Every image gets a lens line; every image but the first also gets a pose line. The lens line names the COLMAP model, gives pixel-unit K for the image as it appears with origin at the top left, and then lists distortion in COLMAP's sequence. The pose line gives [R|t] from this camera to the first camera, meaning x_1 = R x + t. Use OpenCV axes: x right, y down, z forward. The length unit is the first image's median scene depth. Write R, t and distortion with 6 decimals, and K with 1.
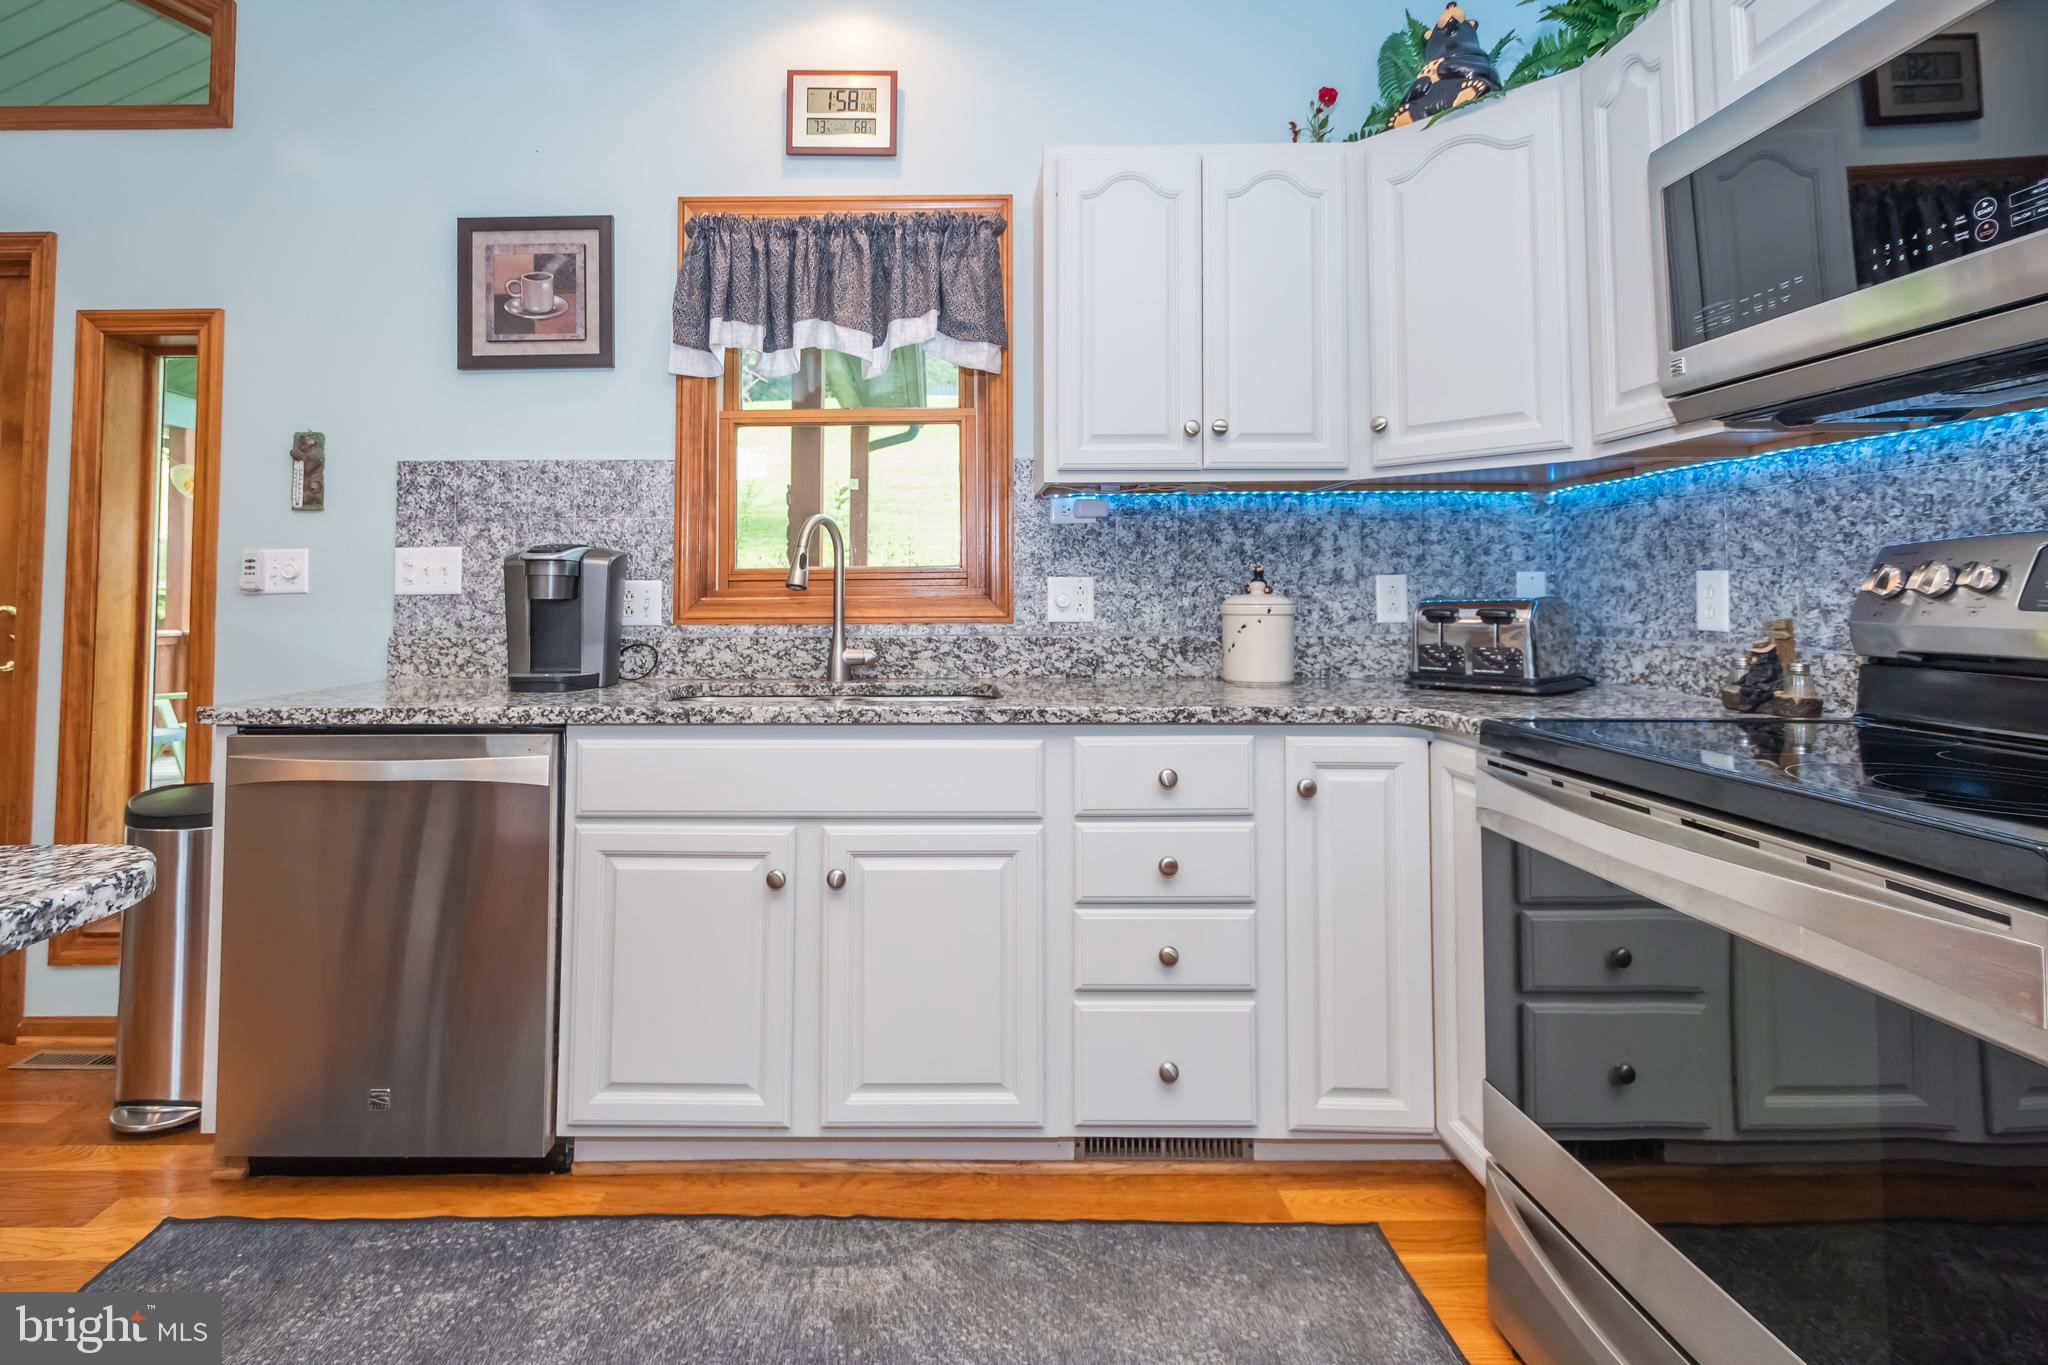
lens RADIAL K [[962.3, 0, 929.0], [0, 962.3, 565.7], [0, 0, 1]] dist [0.006422, -0.004672]
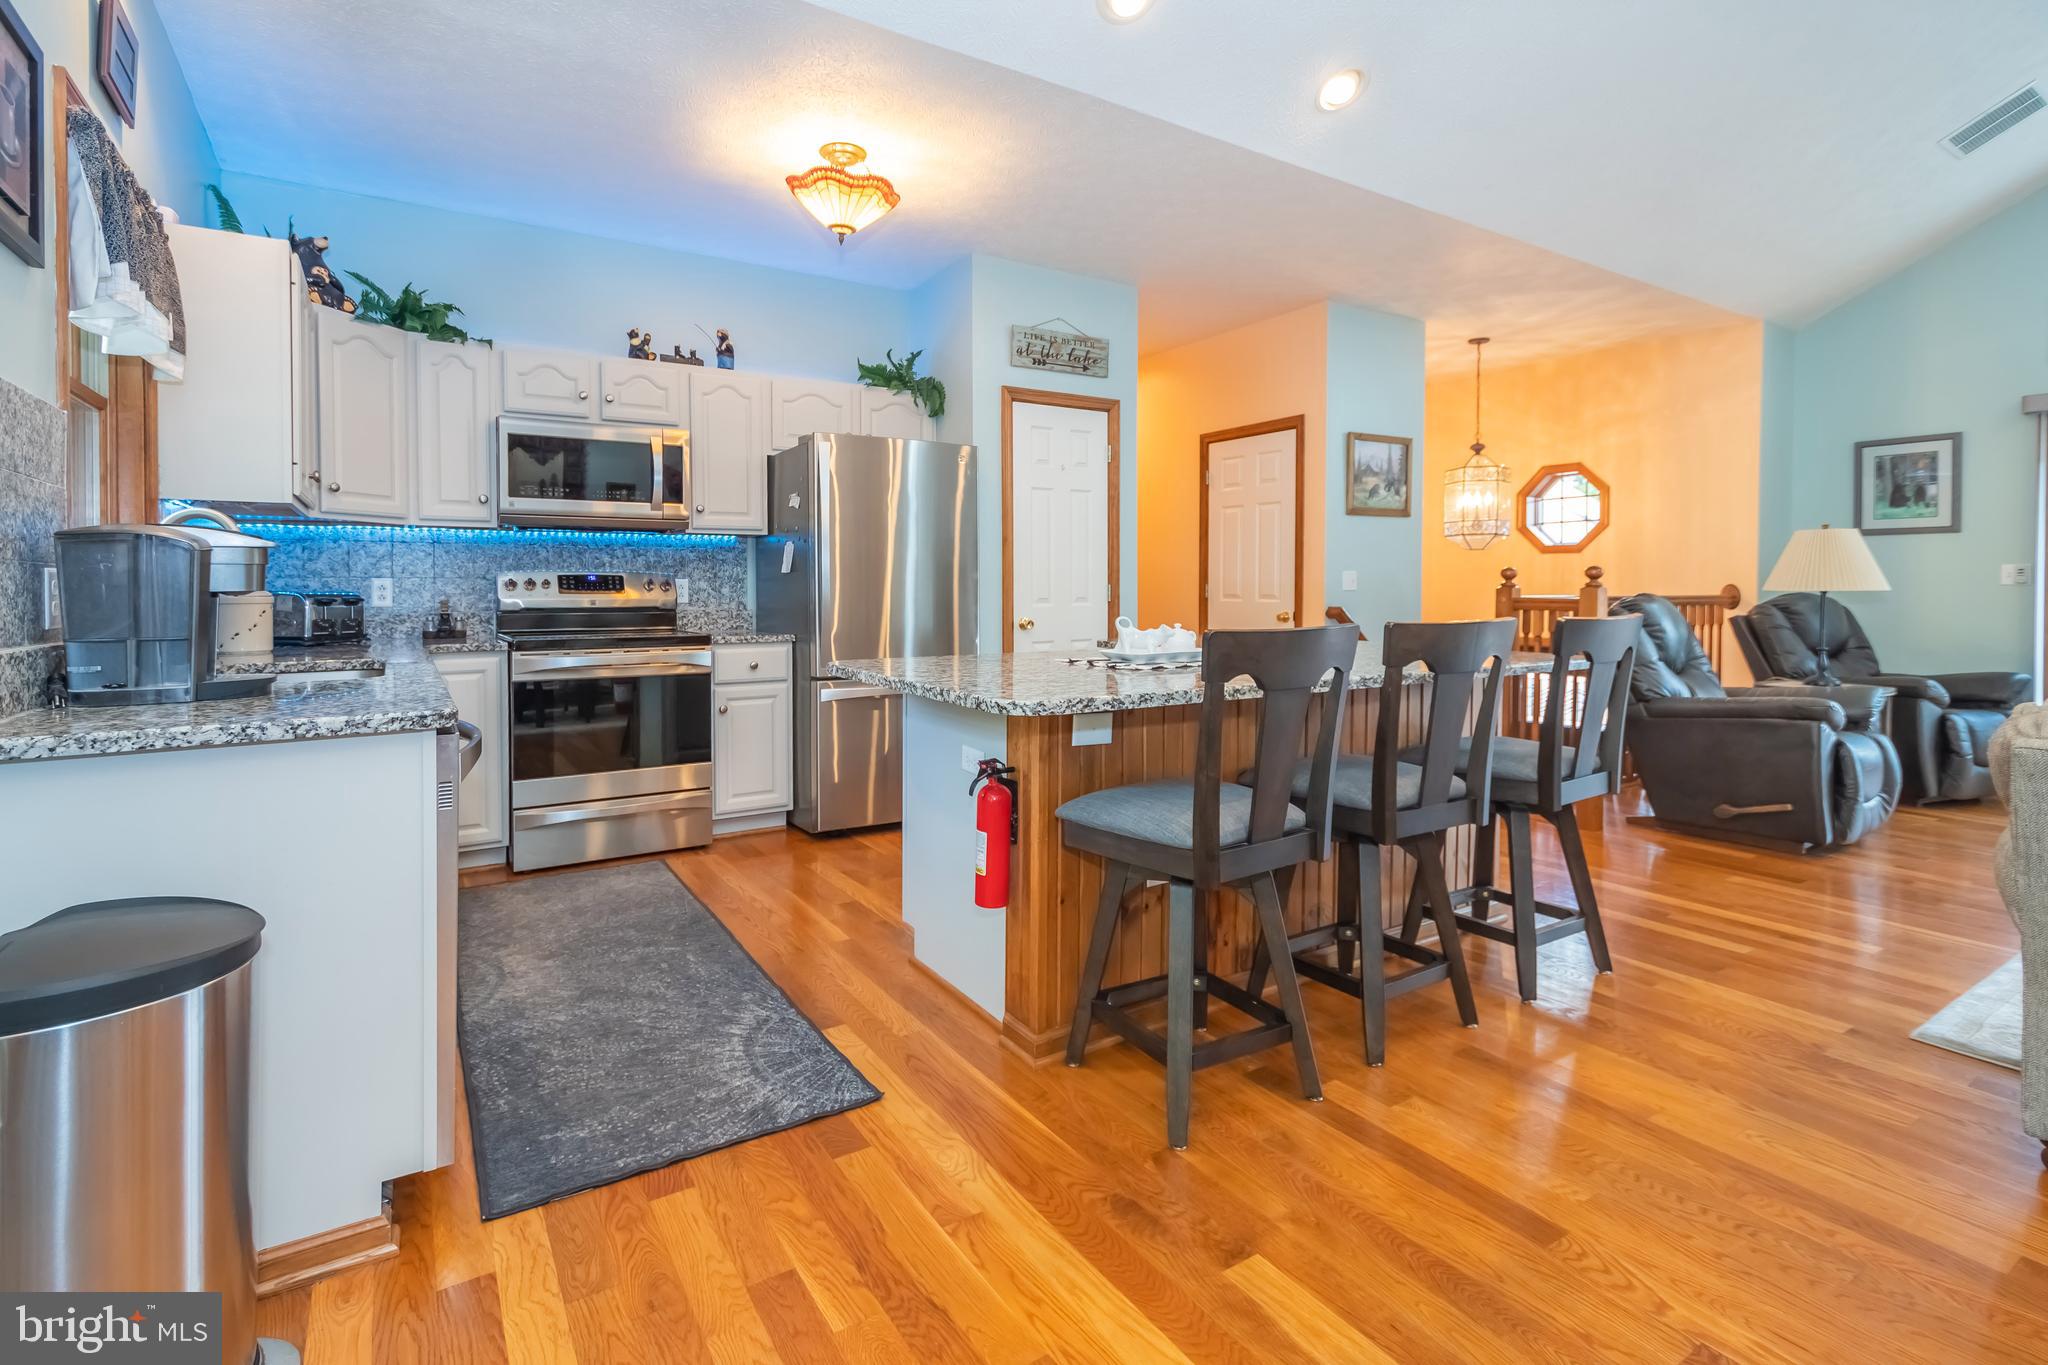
lens RADIAL K [[962.3, 0, 960.2], [0, 962.3, 586.8], [0, 0, 1]] dist [0.006422, -0.004672]
pose [[-0.490092, 0.004360, 0.871660, -1.321085], [-0.024462, 0.999525, -0.018754, 0.025177], [-0.871328, -0.030513, -0.489752, 0.747723]]
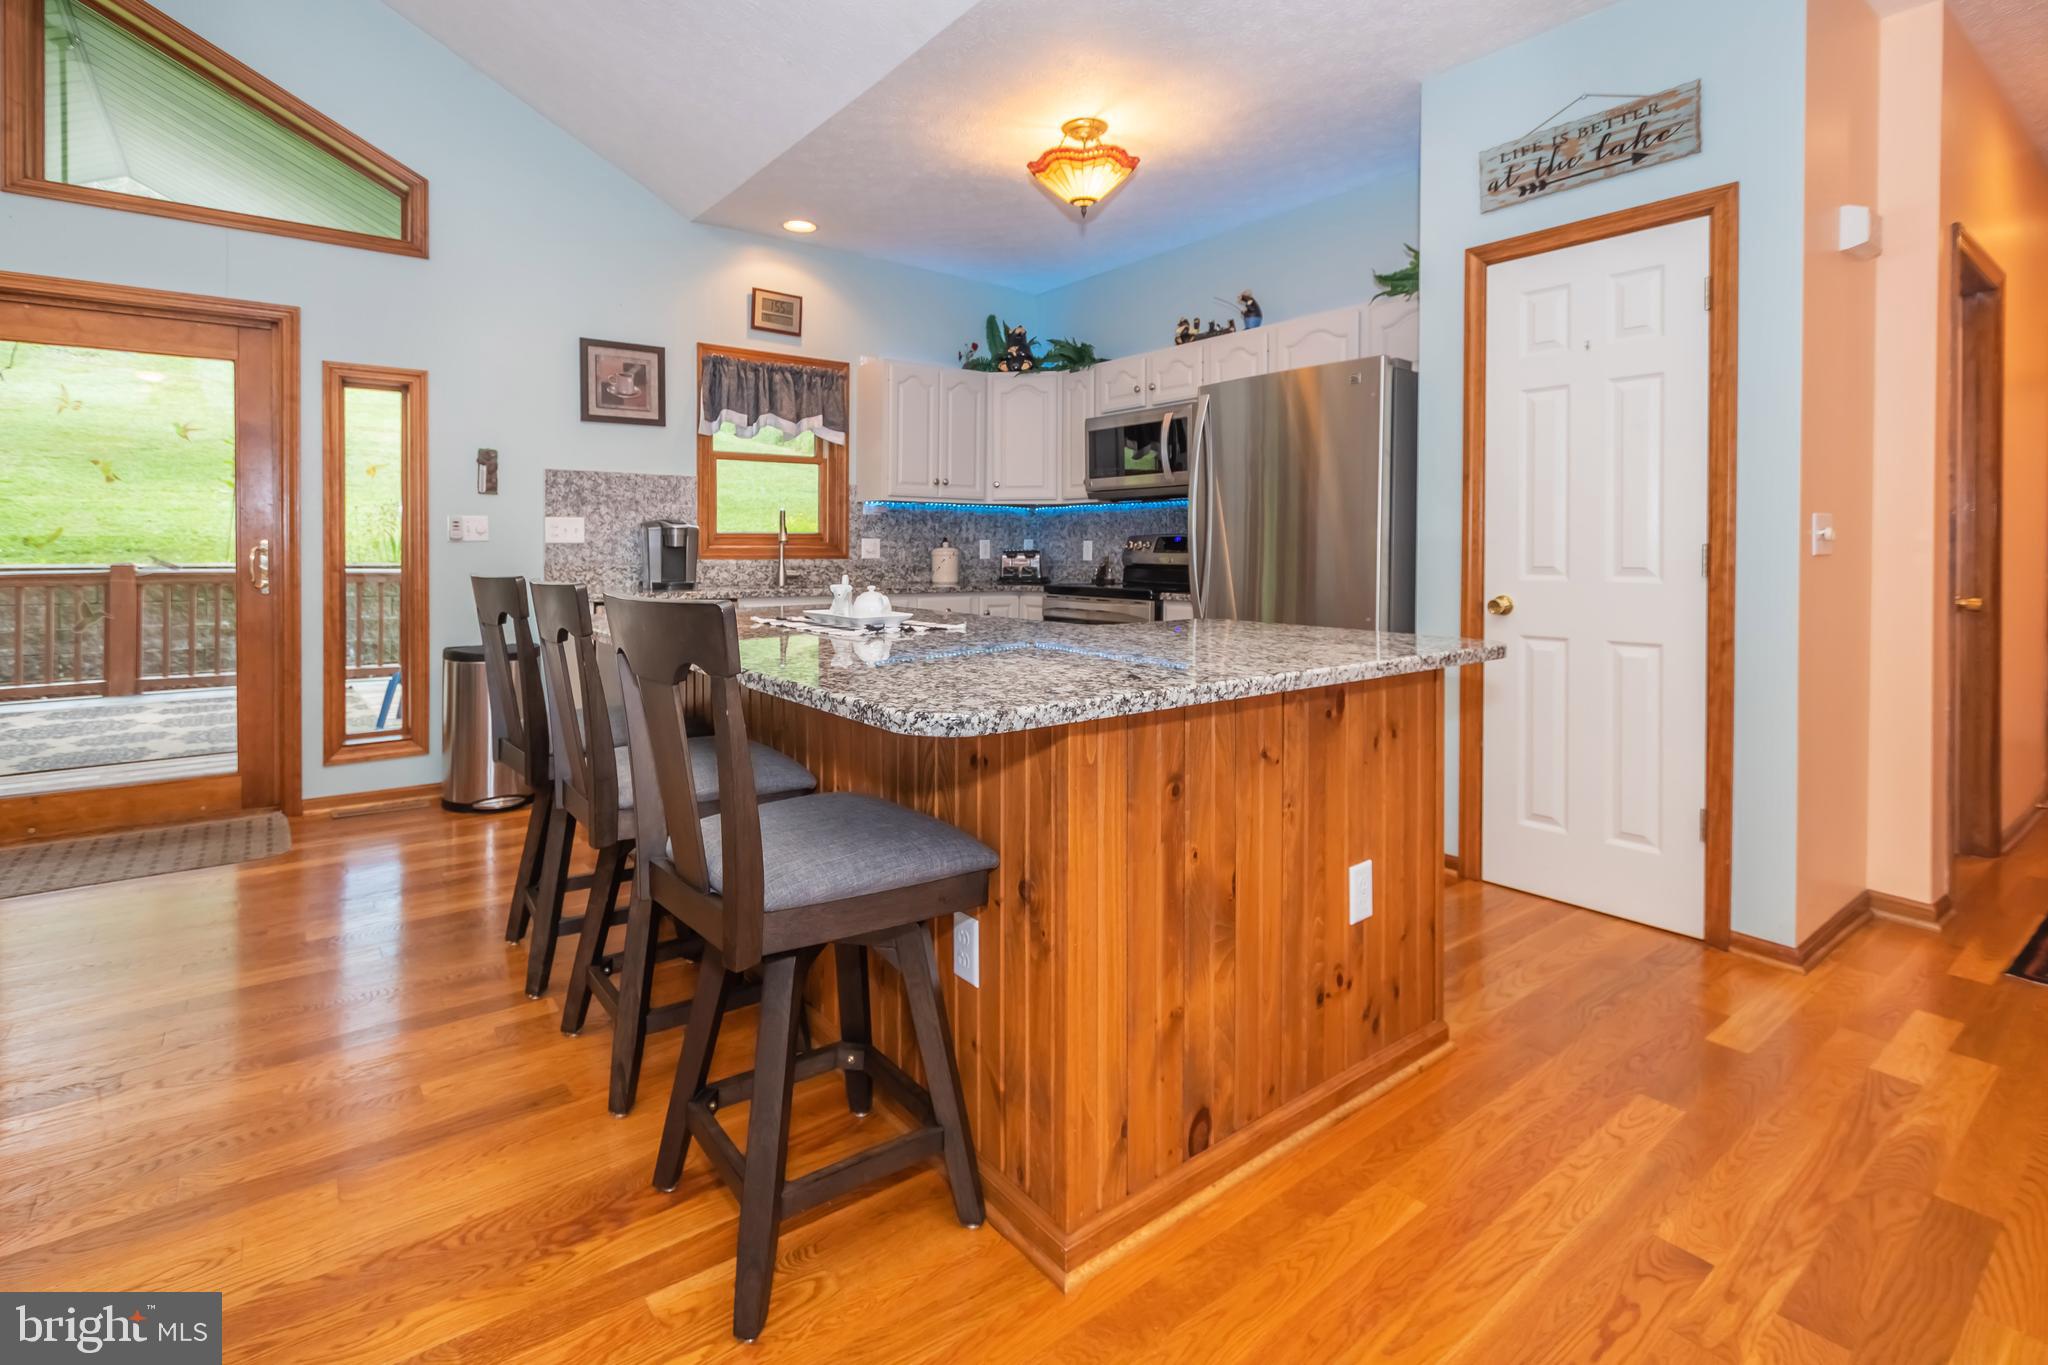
lens RADIAL K [[902.0, 0, 988.4], [0, 902.0, 556.7], [0, 0, 1]] dist [-0.010481, -0.002488]
pose [[0.797114, 0.003115, 0.603821, -0.921756], [-0.028986, 0.999031, 0.033112, -0.024720], [-0.603133, -0.043896, 0.796432, -0.860243]]
